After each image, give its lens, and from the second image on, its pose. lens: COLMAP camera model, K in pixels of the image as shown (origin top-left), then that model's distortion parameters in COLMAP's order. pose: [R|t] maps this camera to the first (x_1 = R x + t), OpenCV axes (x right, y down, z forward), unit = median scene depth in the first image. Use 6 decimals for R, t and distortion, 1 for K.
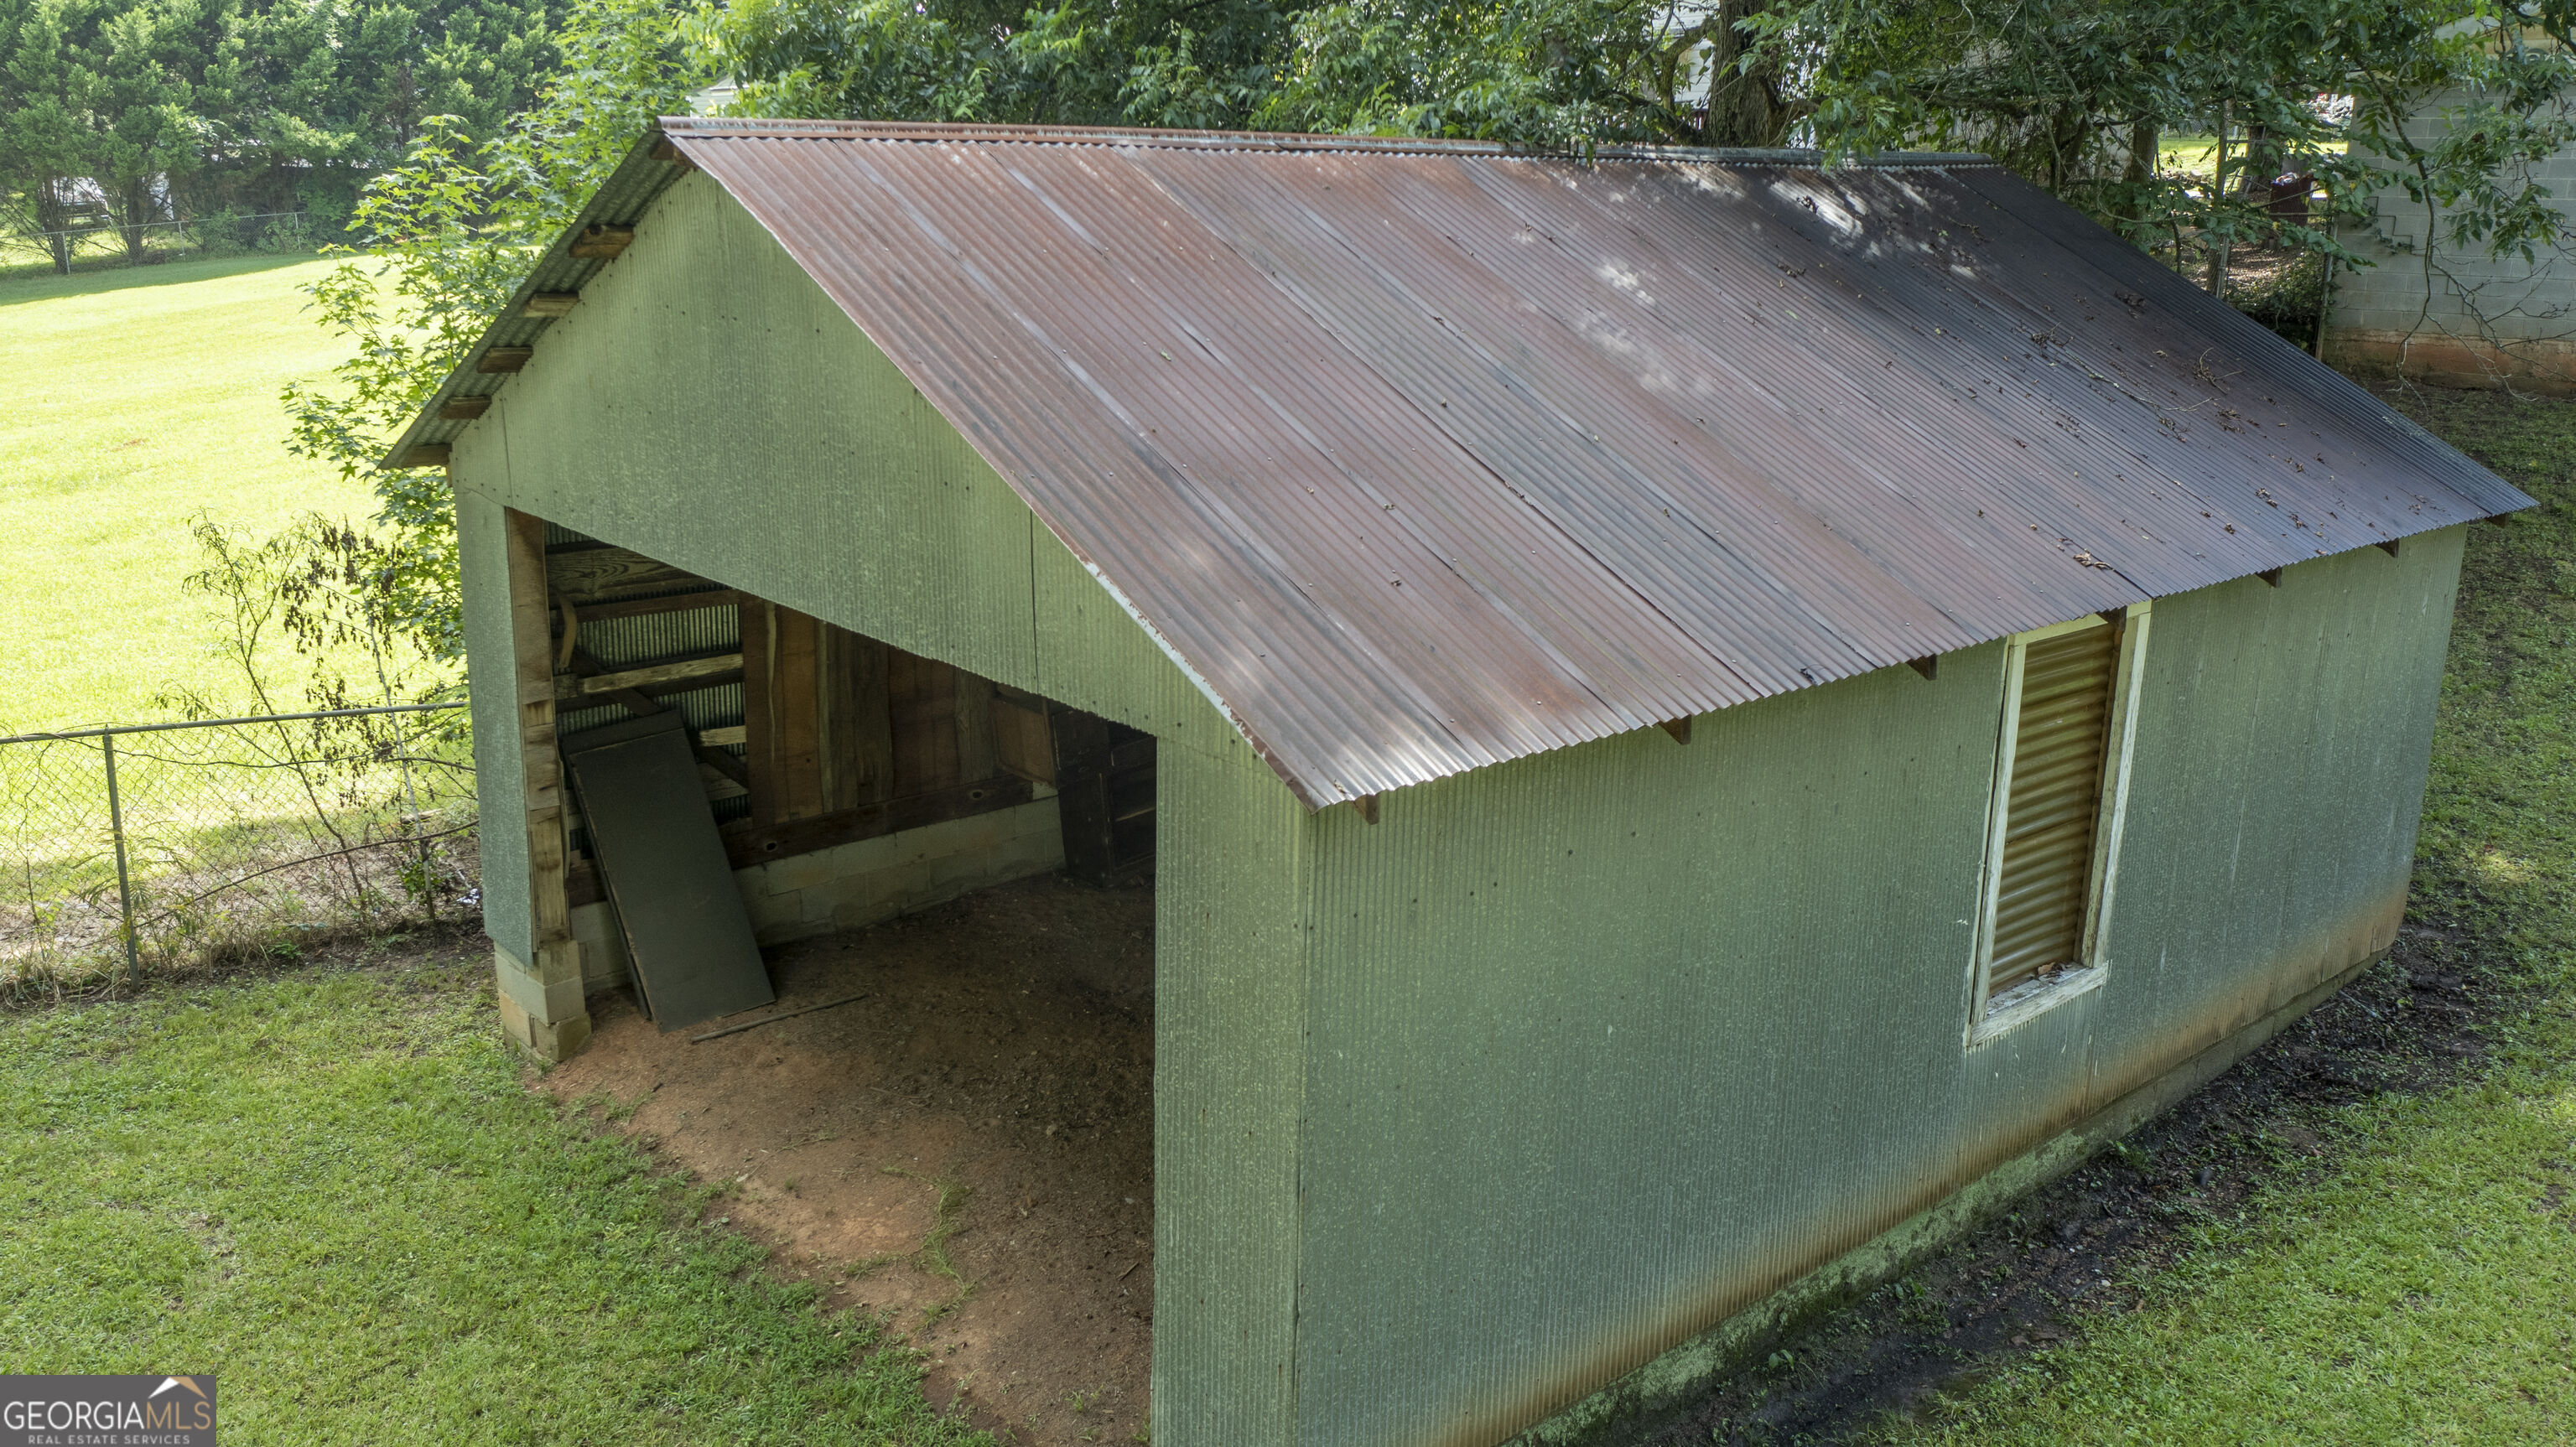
lens RADIAL K [[2040.4, 0, 1288.3], [0, 2040.4, 734.6], [0, 0, 1]] dist [-0.009509, 0.009946]
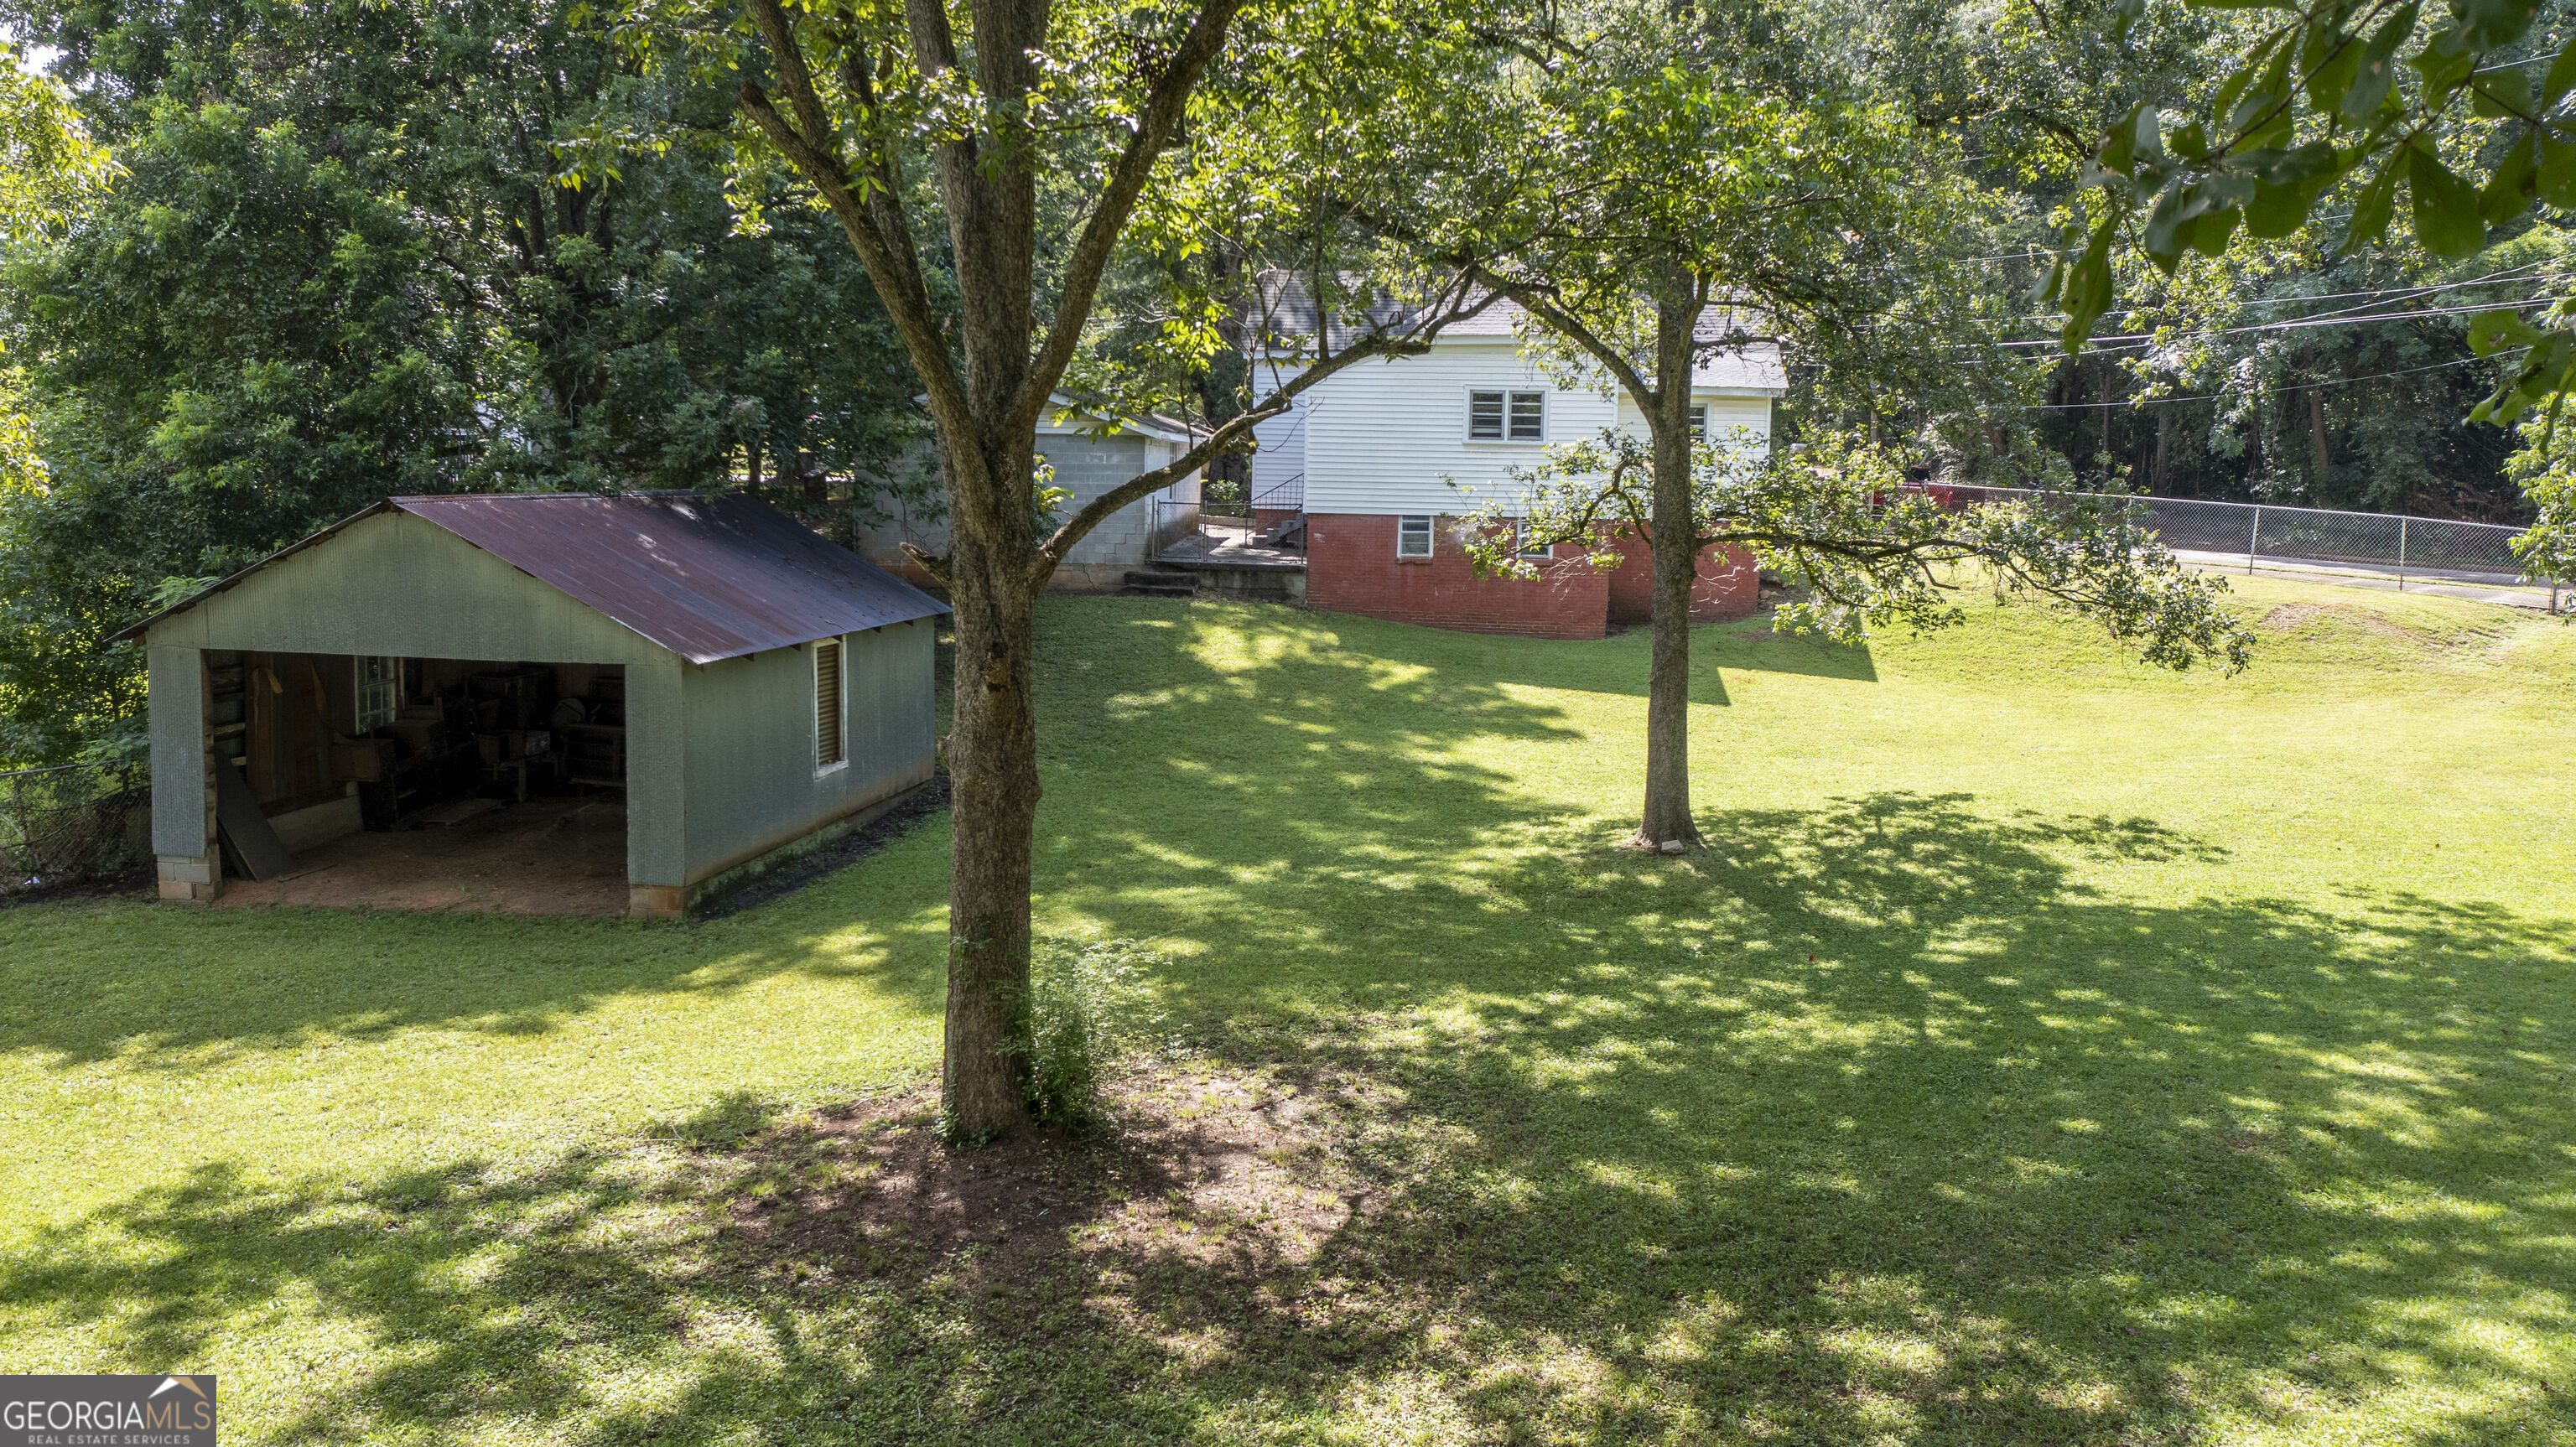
lens RADIAL K [[2040.4, 0, 1288.8], [0, 2040.4, 714.4], [0, 0, 1]] dist [-0.009509, 0.009946]
pose [[0.769121, -0.083805, 0.633585, -1.007371], [0.166225, 0.983478, -0.071699, 0.375094], [-0.617108, 0.160463, 0.770344, -1.744609]]
